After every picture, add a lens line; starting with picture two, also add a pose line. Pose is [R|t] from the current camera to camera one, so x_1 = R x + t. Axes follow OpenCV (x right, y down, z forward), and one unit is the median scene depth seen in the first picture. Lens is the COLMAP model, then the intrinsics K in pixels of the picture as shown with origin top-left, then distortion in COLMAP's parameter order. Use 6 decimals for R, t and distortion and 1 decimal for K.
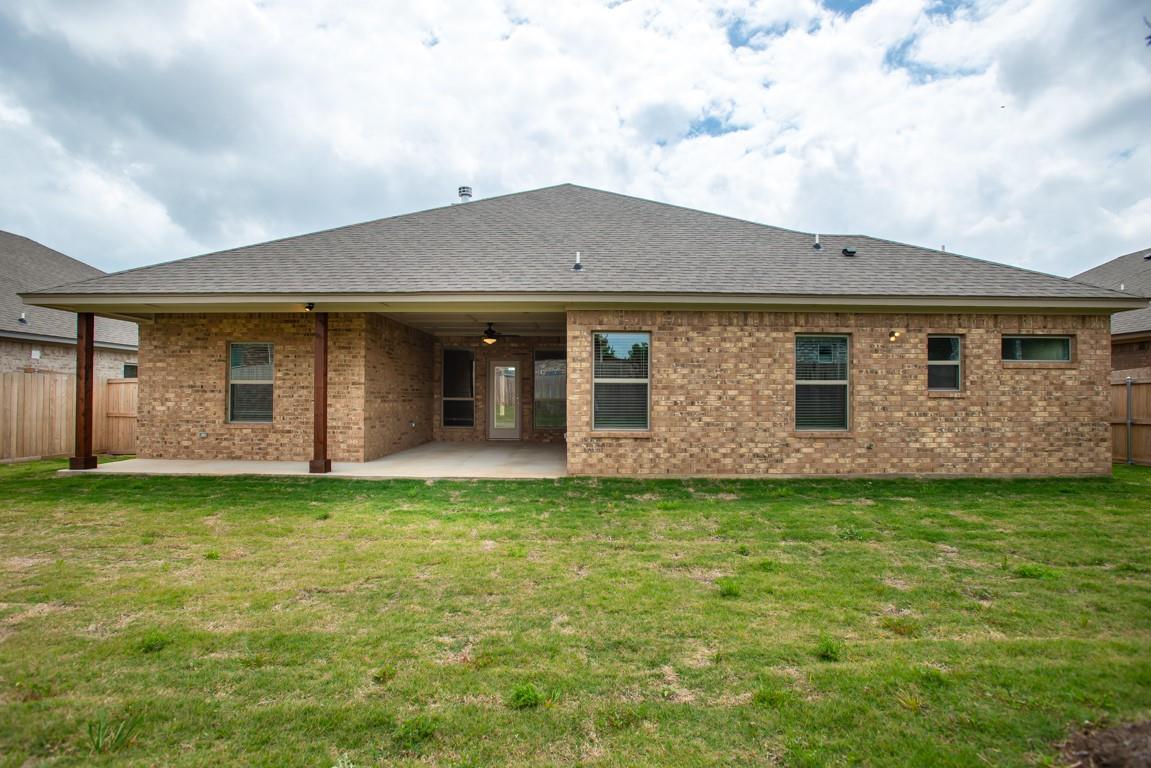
lens RADIAL K [[560.2, 0, 609.6], [0, 560.2, 386.5], [0, 0, 1]] dist [-0.048762, 0.009643]
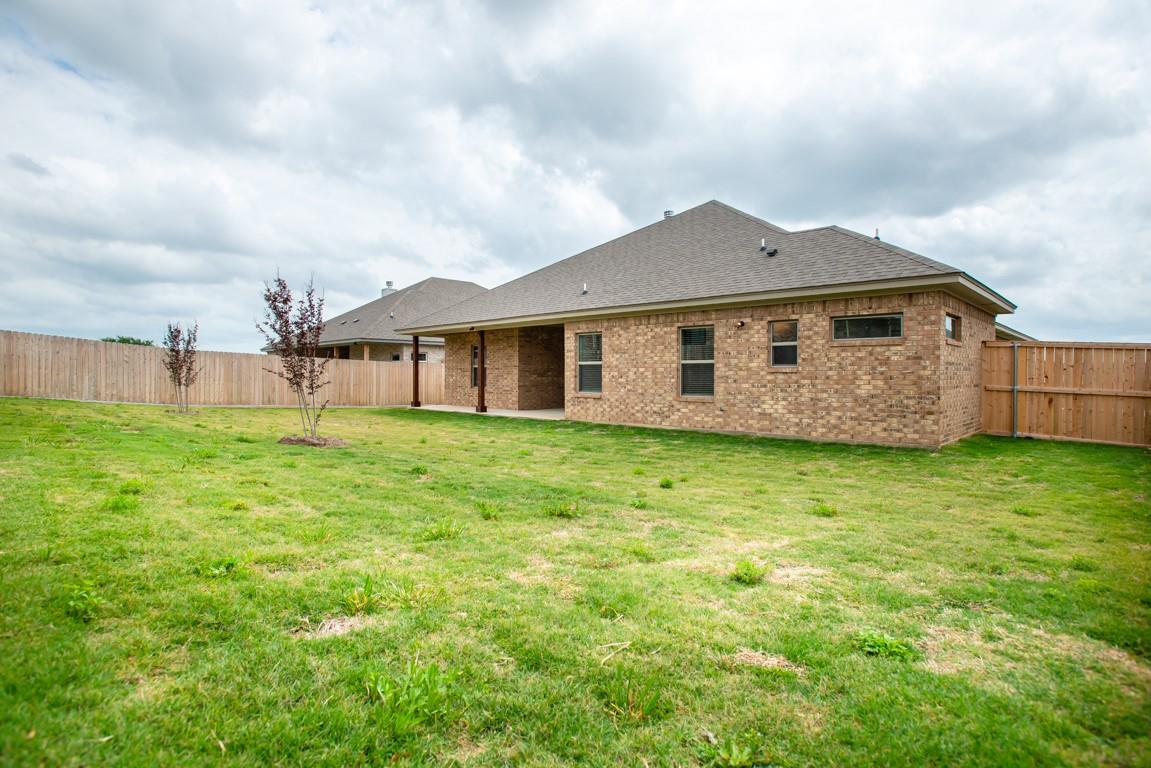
lens RADIAL K [[637.4, 0, 573.8], [0, 637.4, 379.8], [0, 0, 1]] dist [-0.062515, 0.017942]
pose [[0.686362, 0.002983, -0.727254, 1.310218], [0.013896, 0.999755, 0.017215, 0.005748], [0.727127, -0.021922, 0.686153, -0.302941]]
